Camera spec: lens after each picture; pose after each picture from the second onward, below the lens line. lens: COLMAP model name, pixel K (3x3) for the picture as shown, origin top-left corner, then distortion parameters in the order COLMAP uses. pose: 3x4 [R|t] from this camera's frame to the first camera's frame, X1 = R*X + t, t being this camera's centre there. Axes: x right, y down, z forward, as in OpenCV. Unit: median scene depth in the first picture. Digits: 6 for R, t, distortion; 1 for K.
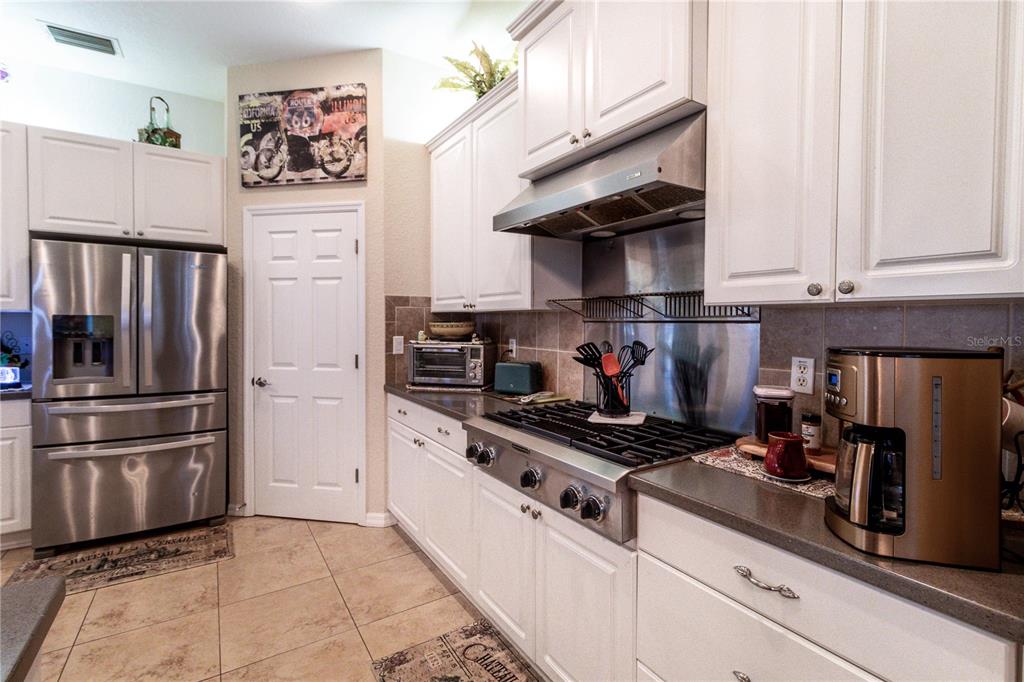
lens RADIAL K [[474.0, 0, 513.1], [0, 474.0, 330.6], [0, 0, 1]] dist [0.001031, 0.000244]
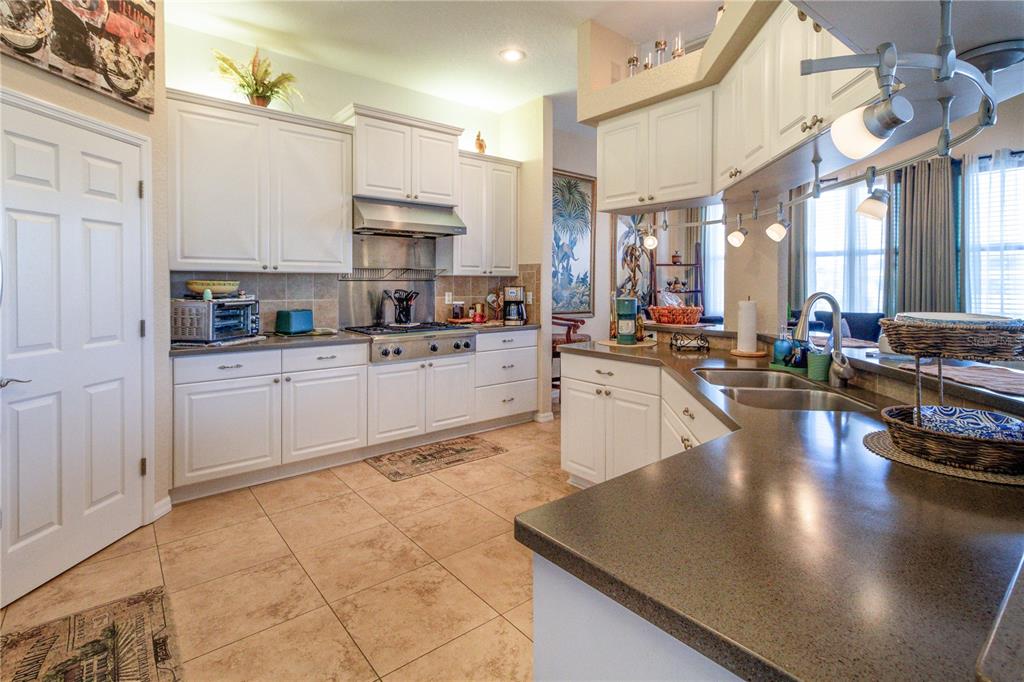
lens RADIAL K [[498.7, 0, 514.2], [0, 498.7, 286.5], [0, 0, 1]] dist [0.000605, 0.000083]
pose [[-0.105835, -0.011212, 0.994320, -1.272632], [0.017722, 0.999756, 0.013160, -0.007723], [-0.994226, 0.019015, -0.105611, 0.449258]]
